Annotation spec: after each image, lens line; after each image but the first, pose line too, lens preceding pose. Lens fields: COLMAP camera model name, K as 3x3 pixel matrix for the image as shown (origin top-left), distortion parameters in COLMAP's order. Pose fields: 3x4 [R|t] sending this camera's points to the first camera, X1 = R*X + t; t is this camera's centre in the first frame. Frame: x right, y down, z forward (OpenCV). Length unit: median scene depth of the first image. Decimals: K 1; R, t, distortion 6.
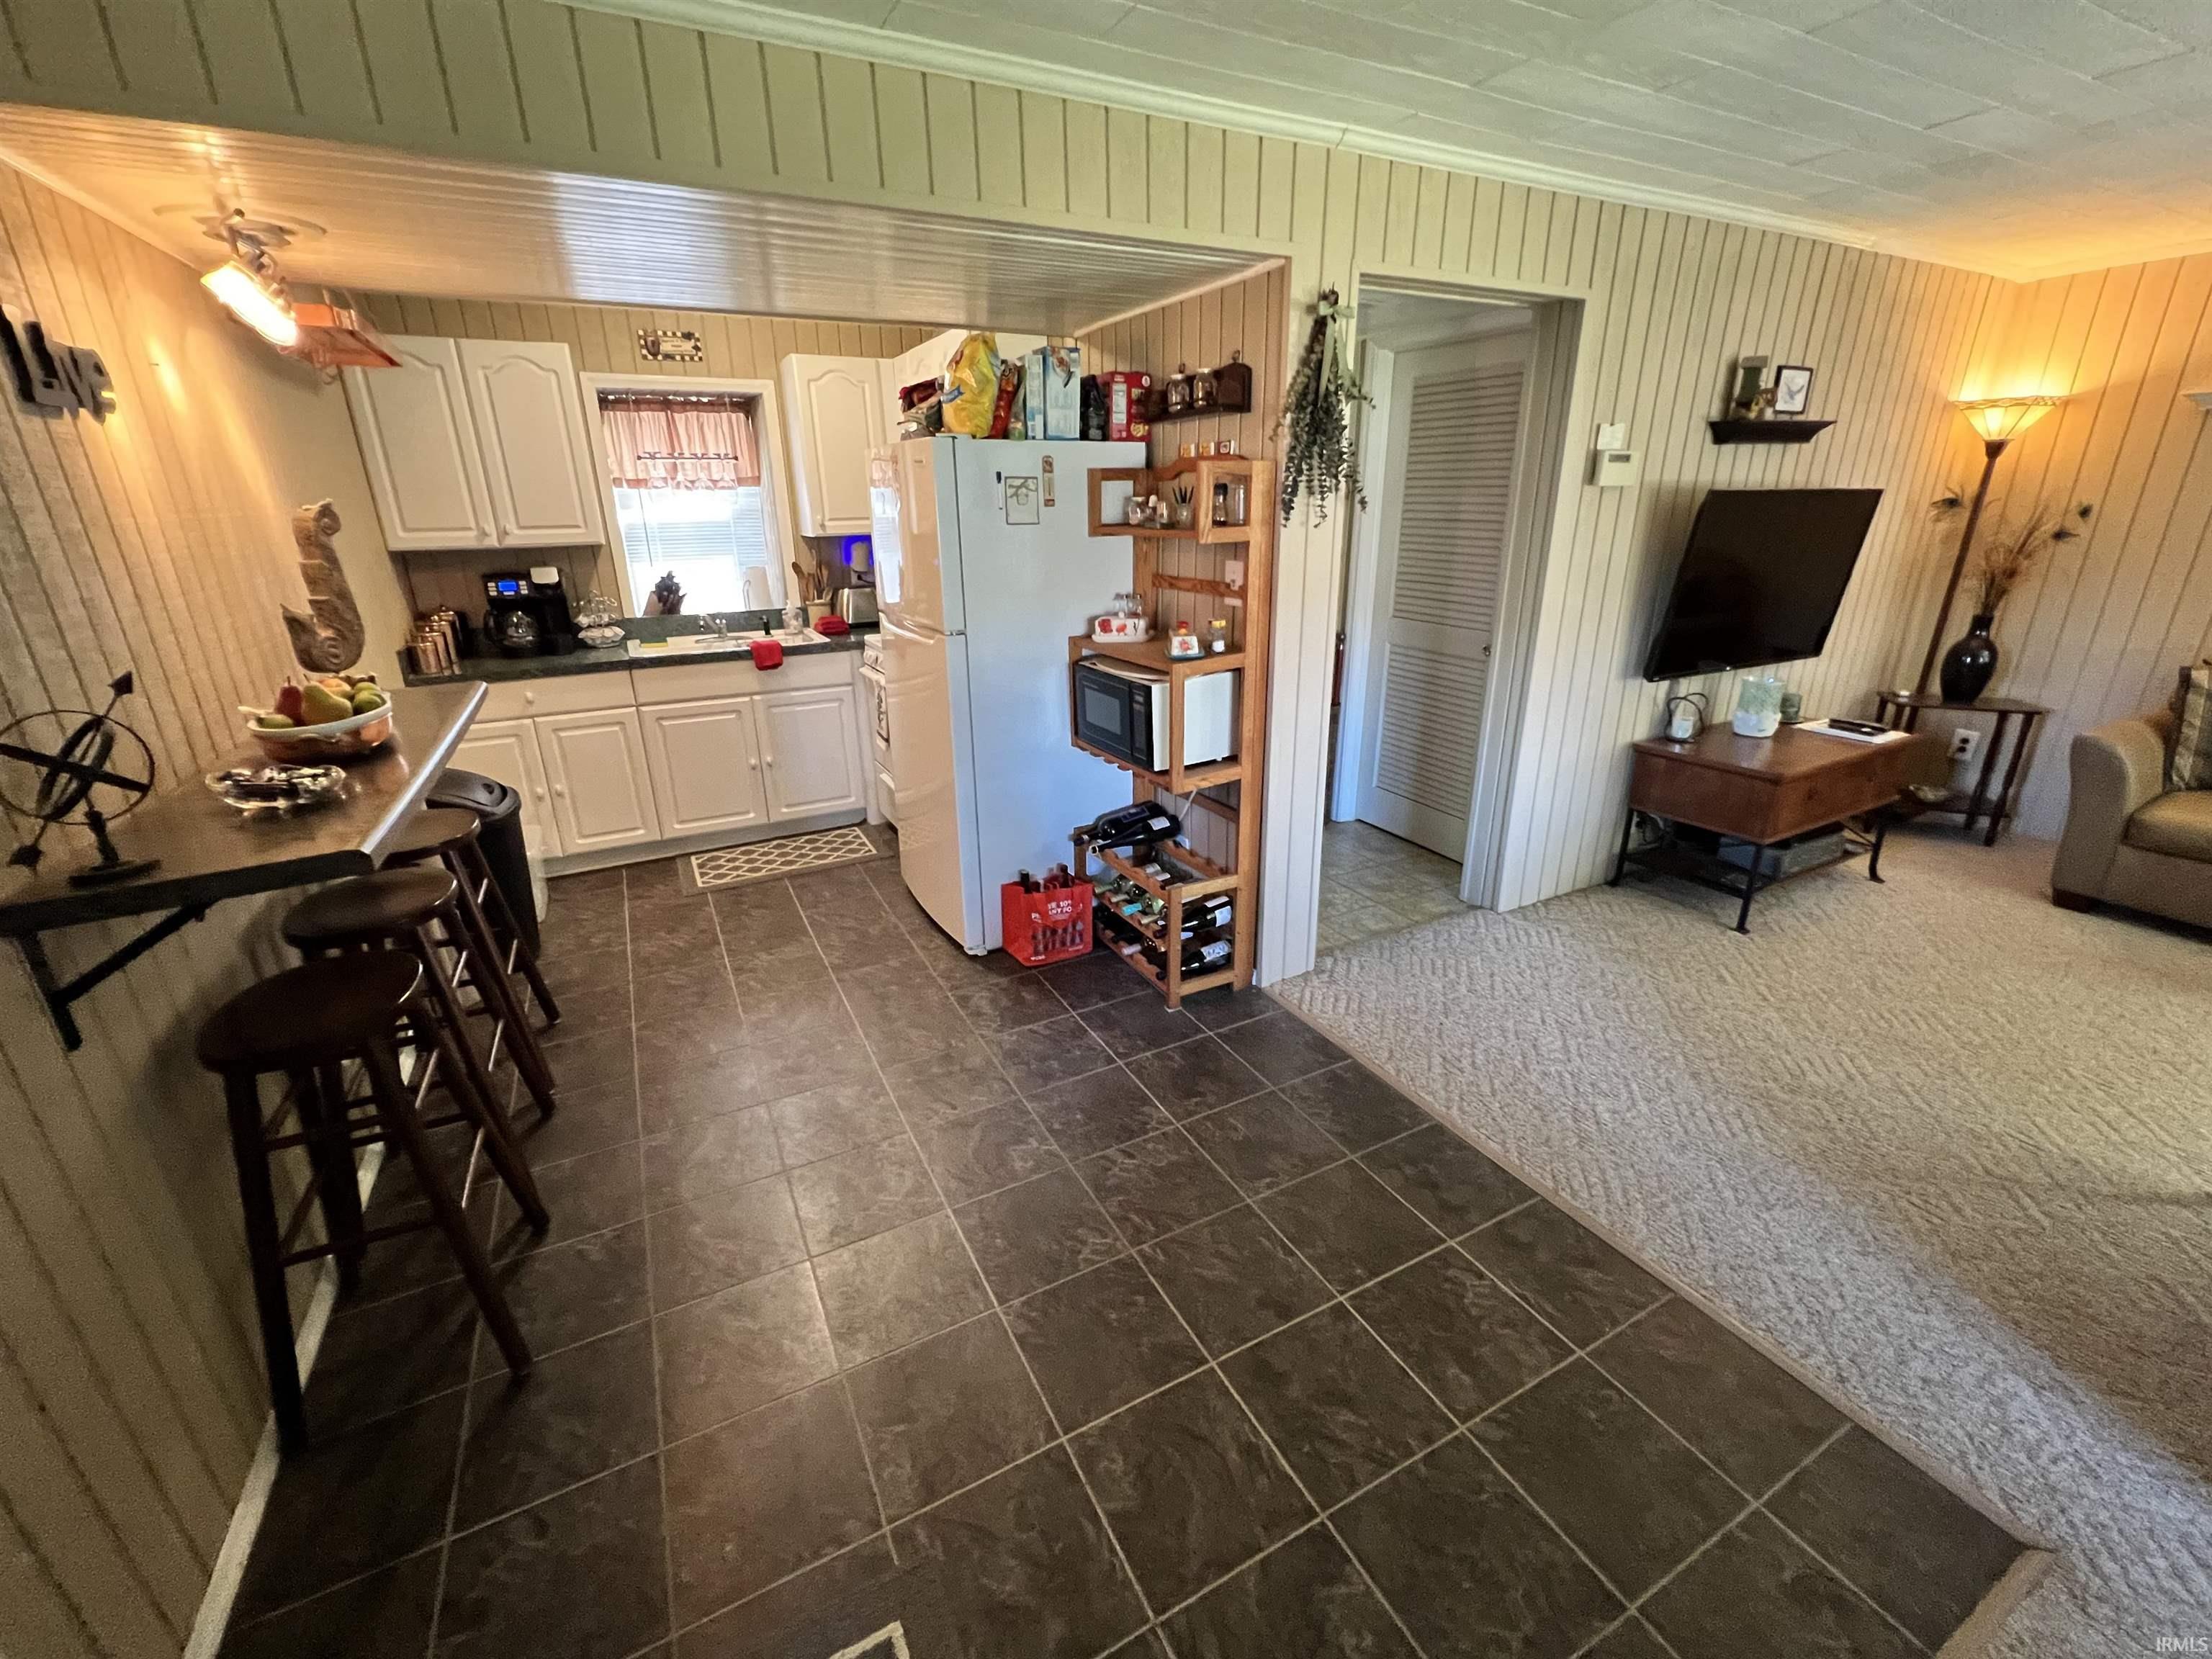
lens RADIAL K [[904.8, 0, 1099.8], [0, 904.8, 824.8], [0, 0, 1]] dist [-0.004414, 0.000571]
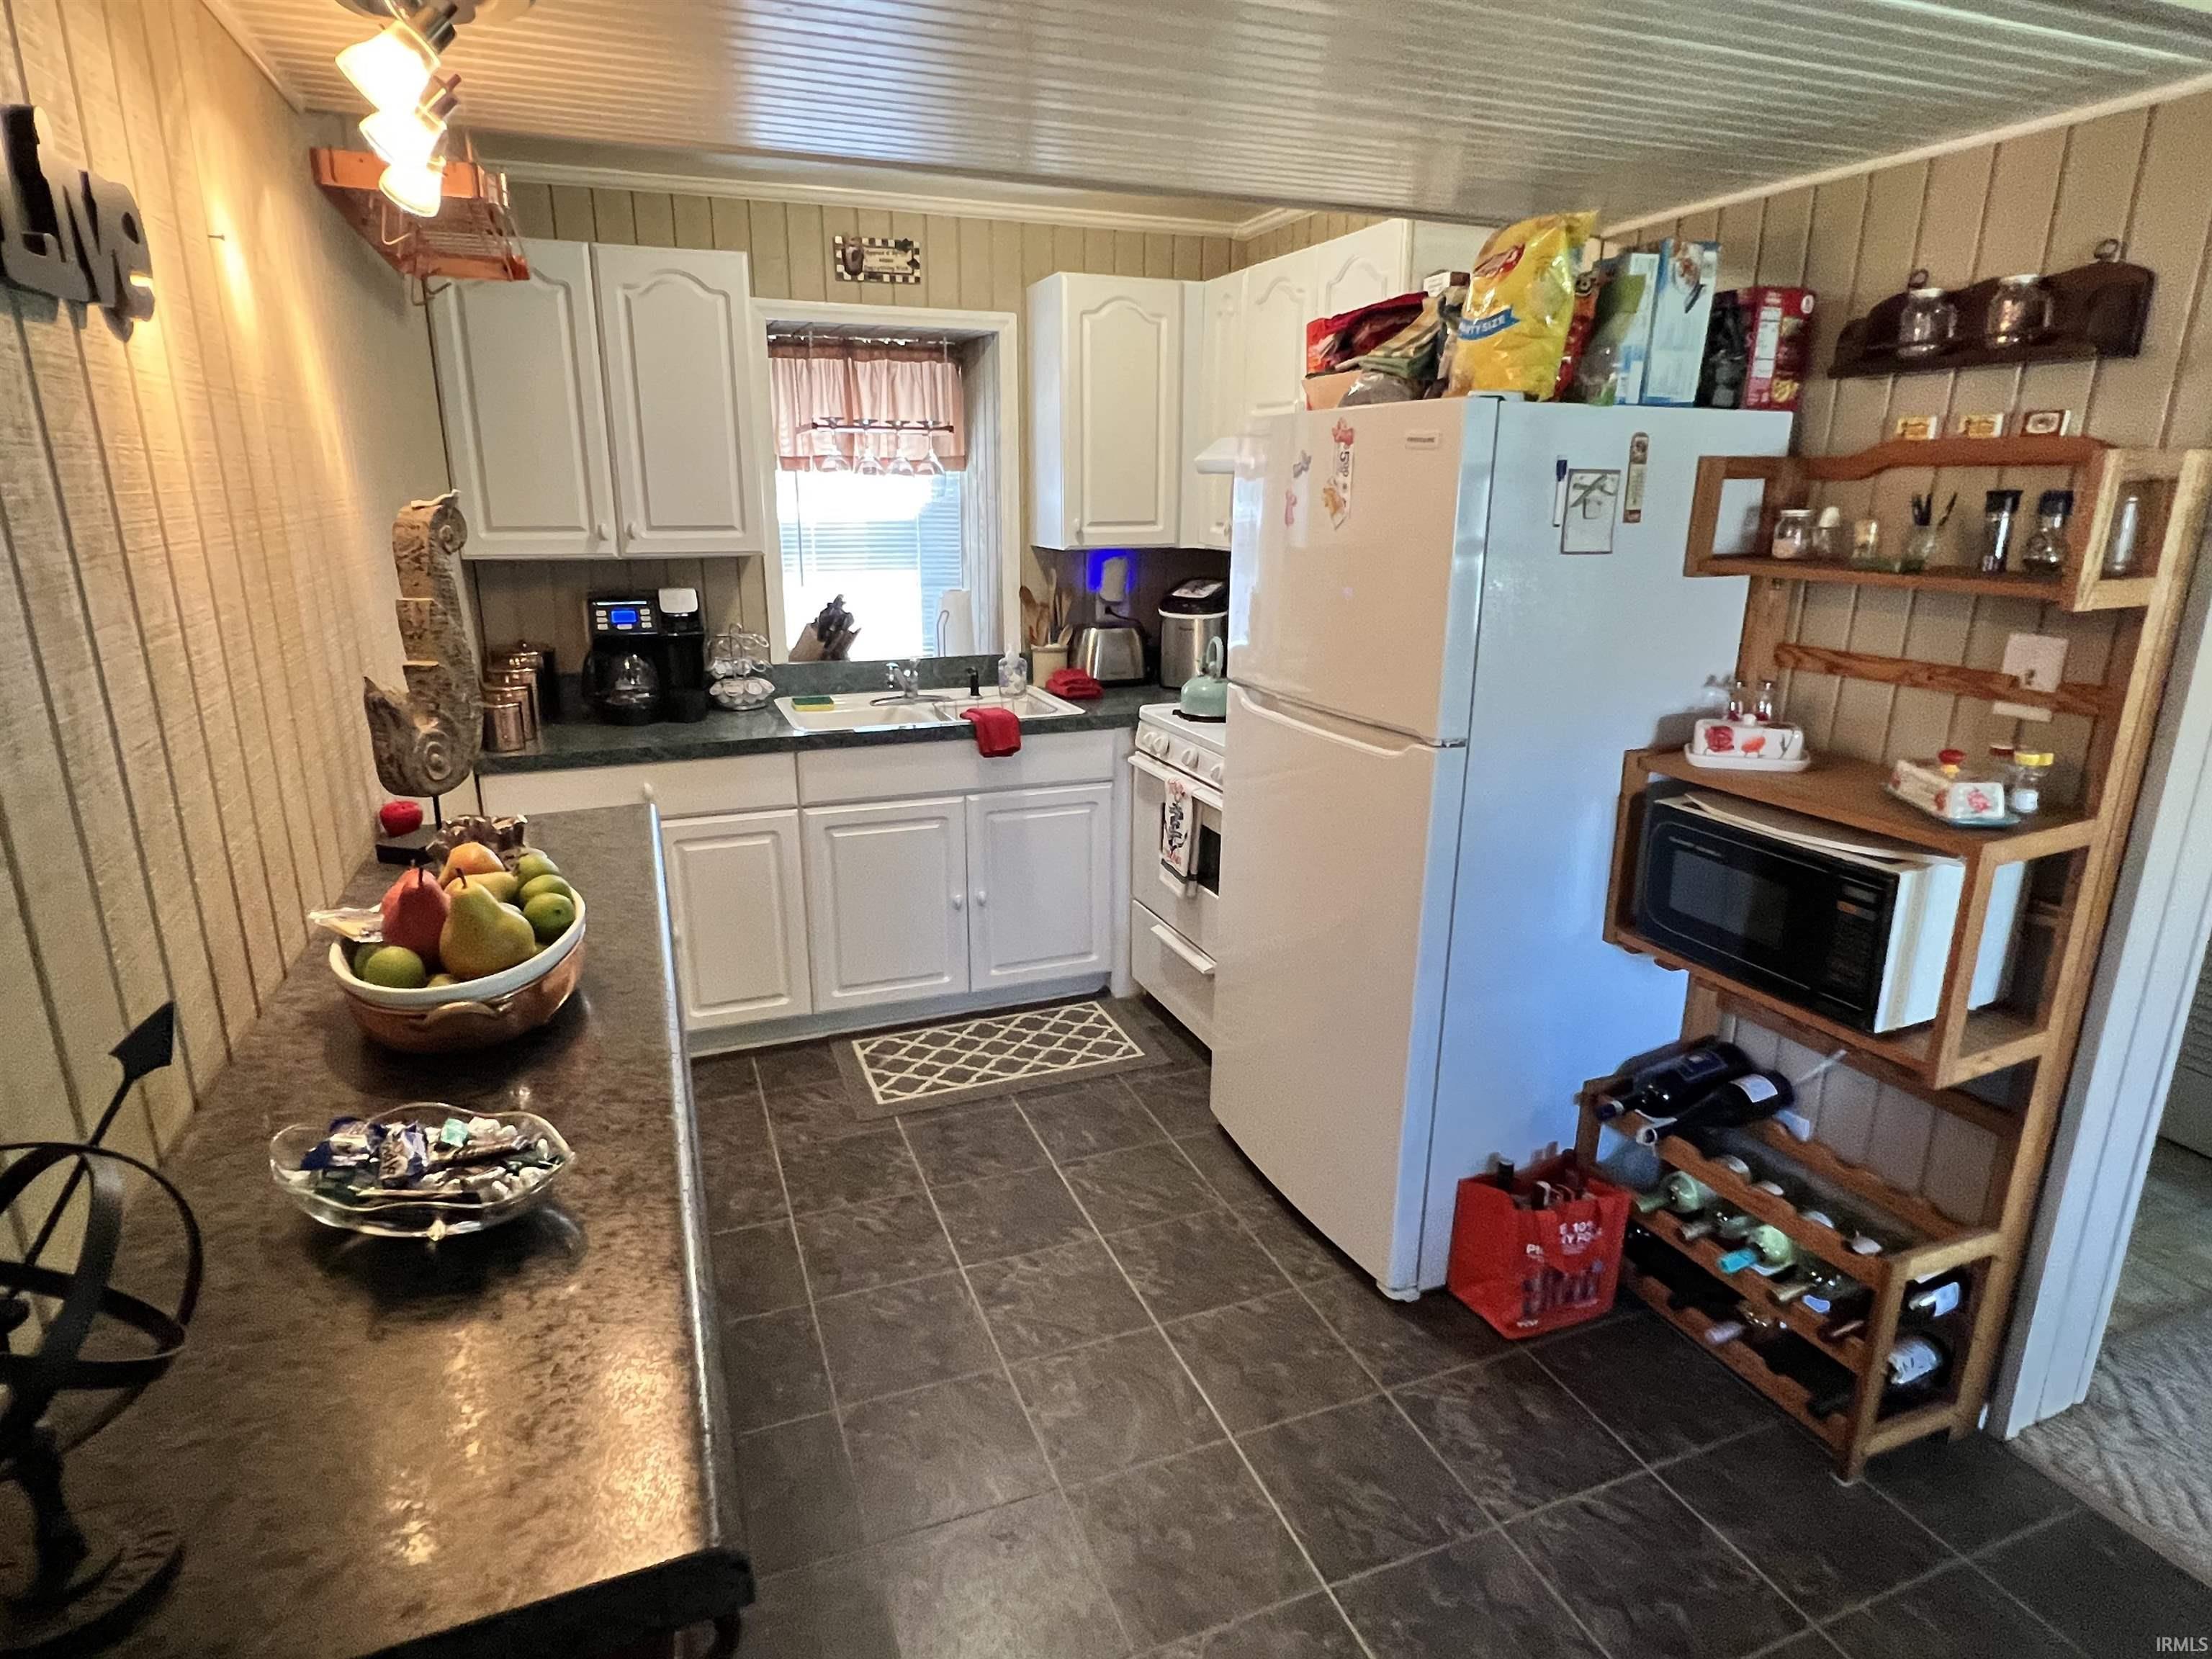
lens RADIAL K [[1204.9, 0, 1096.4], [0, 1204.9, 835.1], [0, 0, 1]] dist [0.000023, -0.001180]
pose [[0.993323, 0.049166, -0.104369, -0.220842], [-0.055673, 0.996622, -0.060376, -0.074395], [0.101048, 0.065783, 0.992704, 0.186258]]
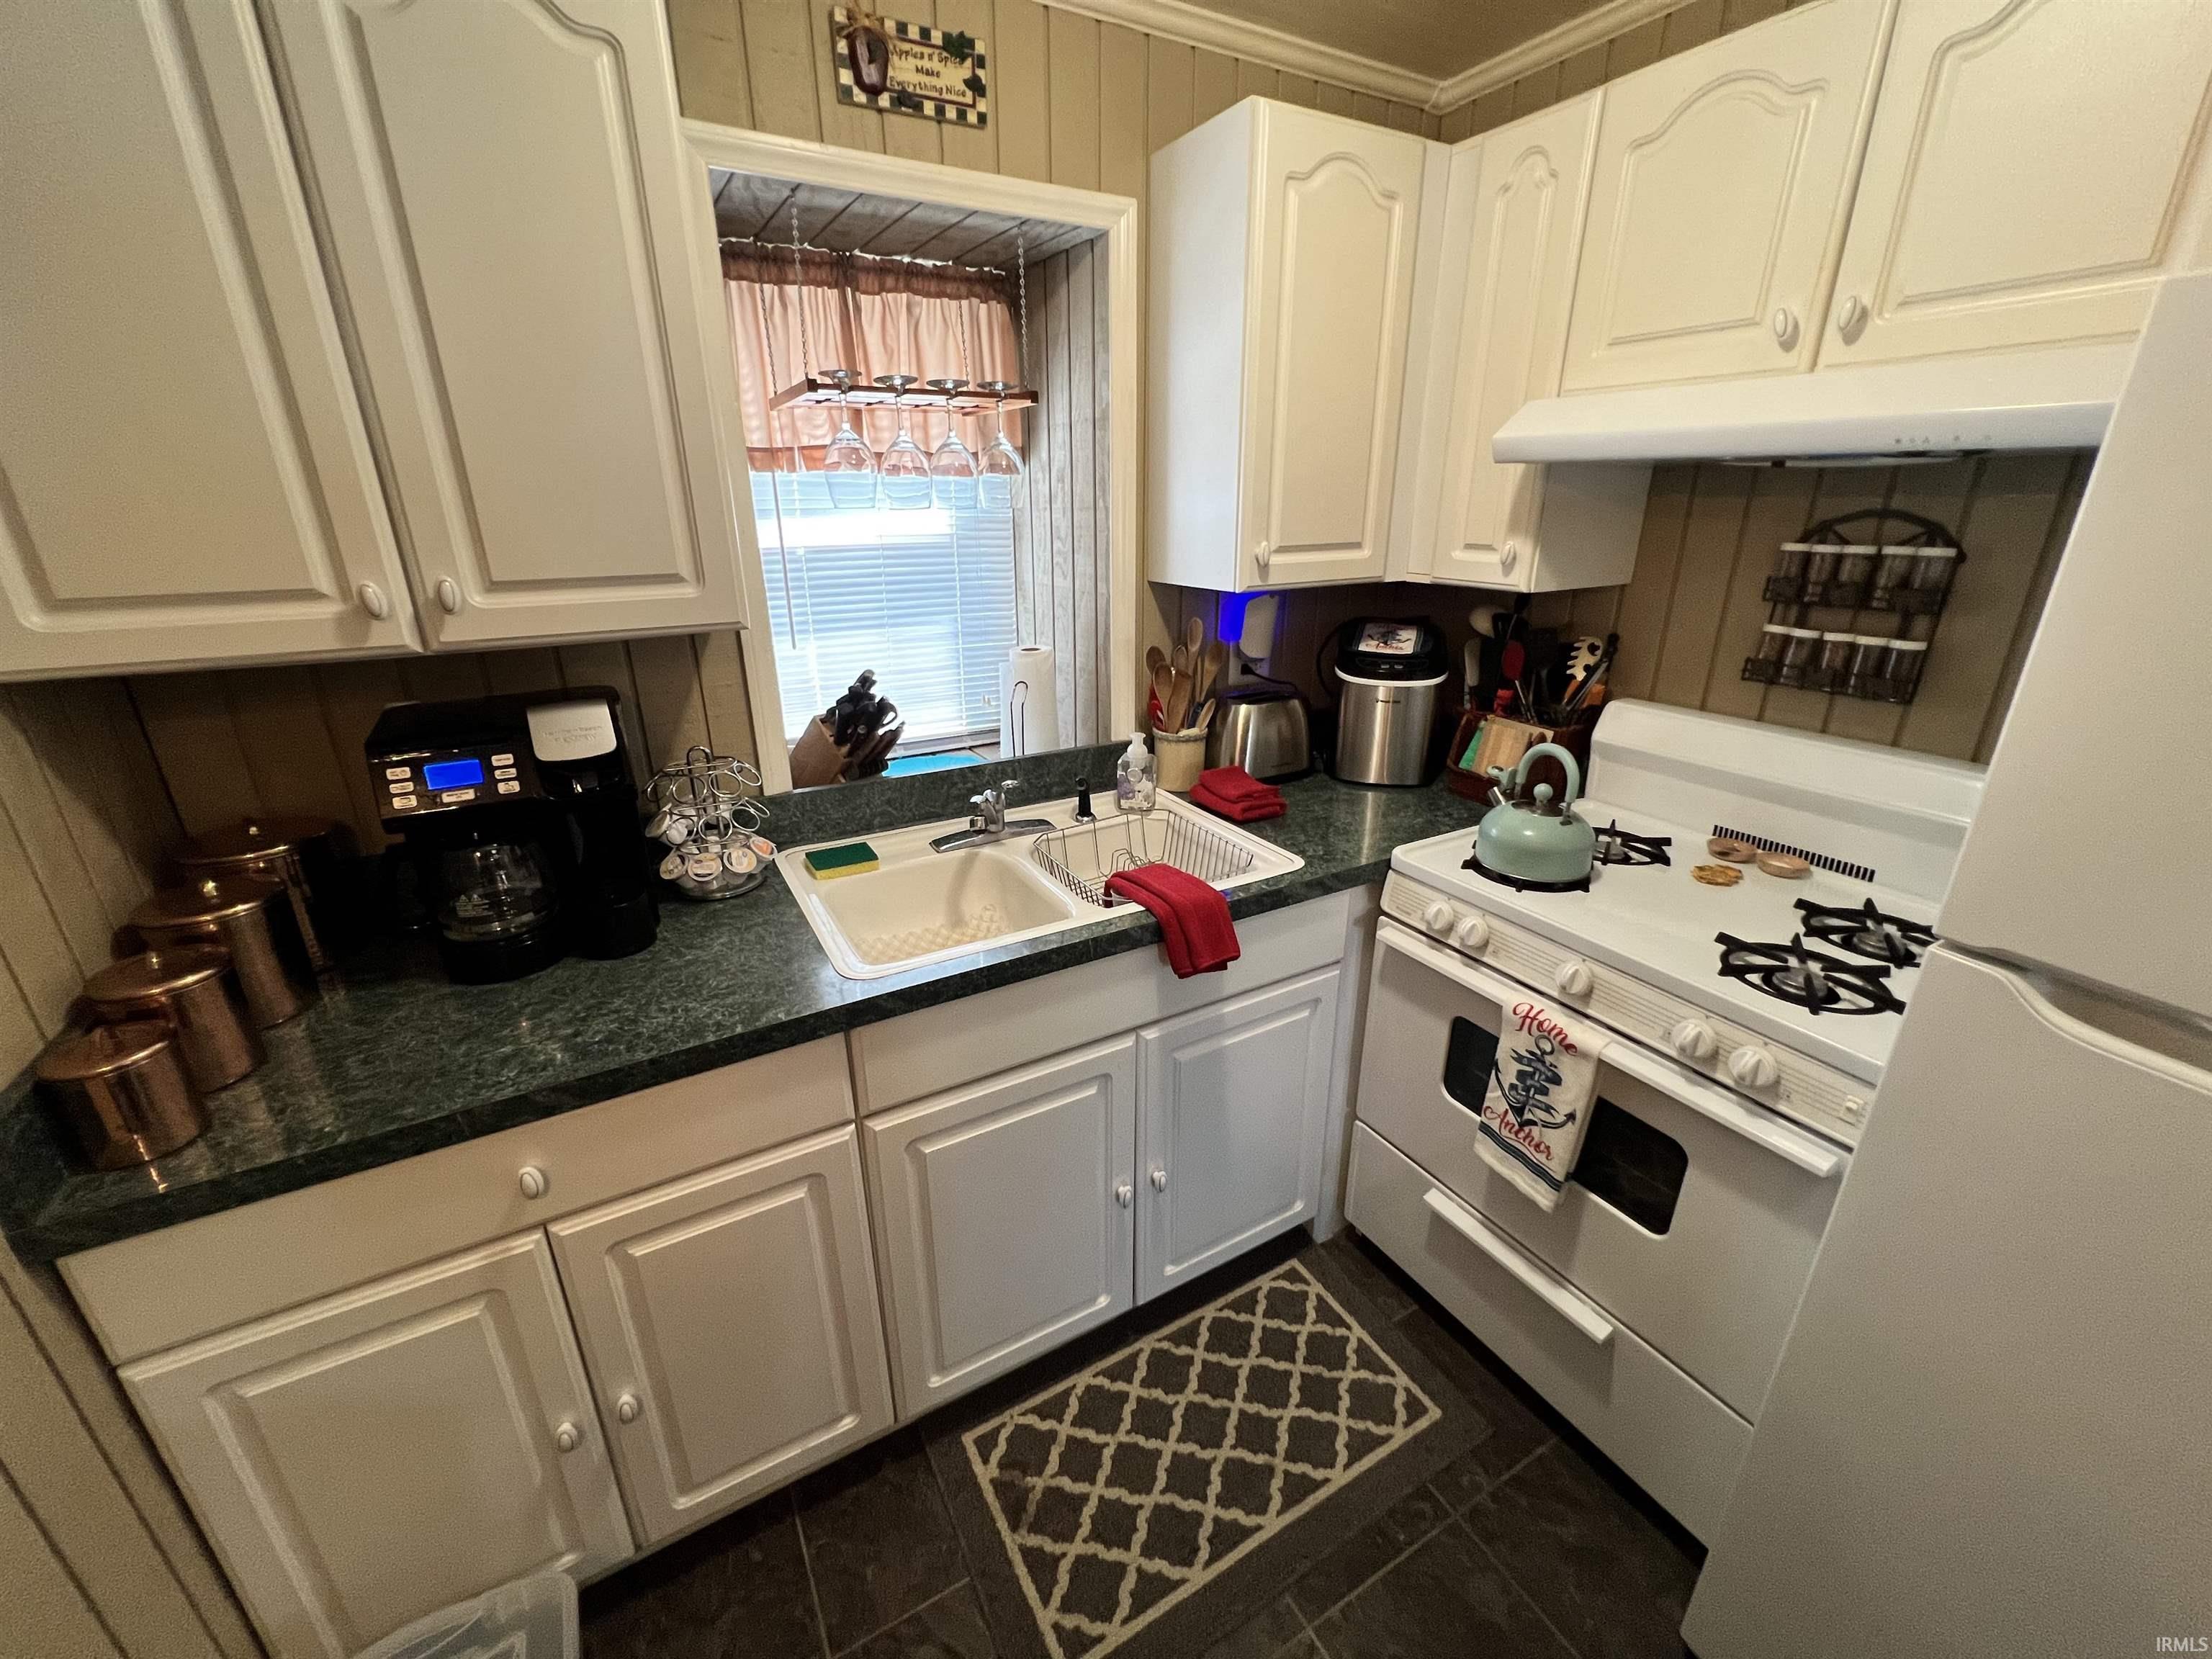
lens RADIAL K [[886.4, 0, 1105.8], [0, 886.4, 828.3], [0, 0, 1]] dist [-0.002256, 0.000527]
pose [[0.999439, -0.004022, 0.033243, -0.442932], [0.003677, 0.999939, 0.010418, -0.248267], [-0.033283, -0.010290, 0.999393, 0.689875]]
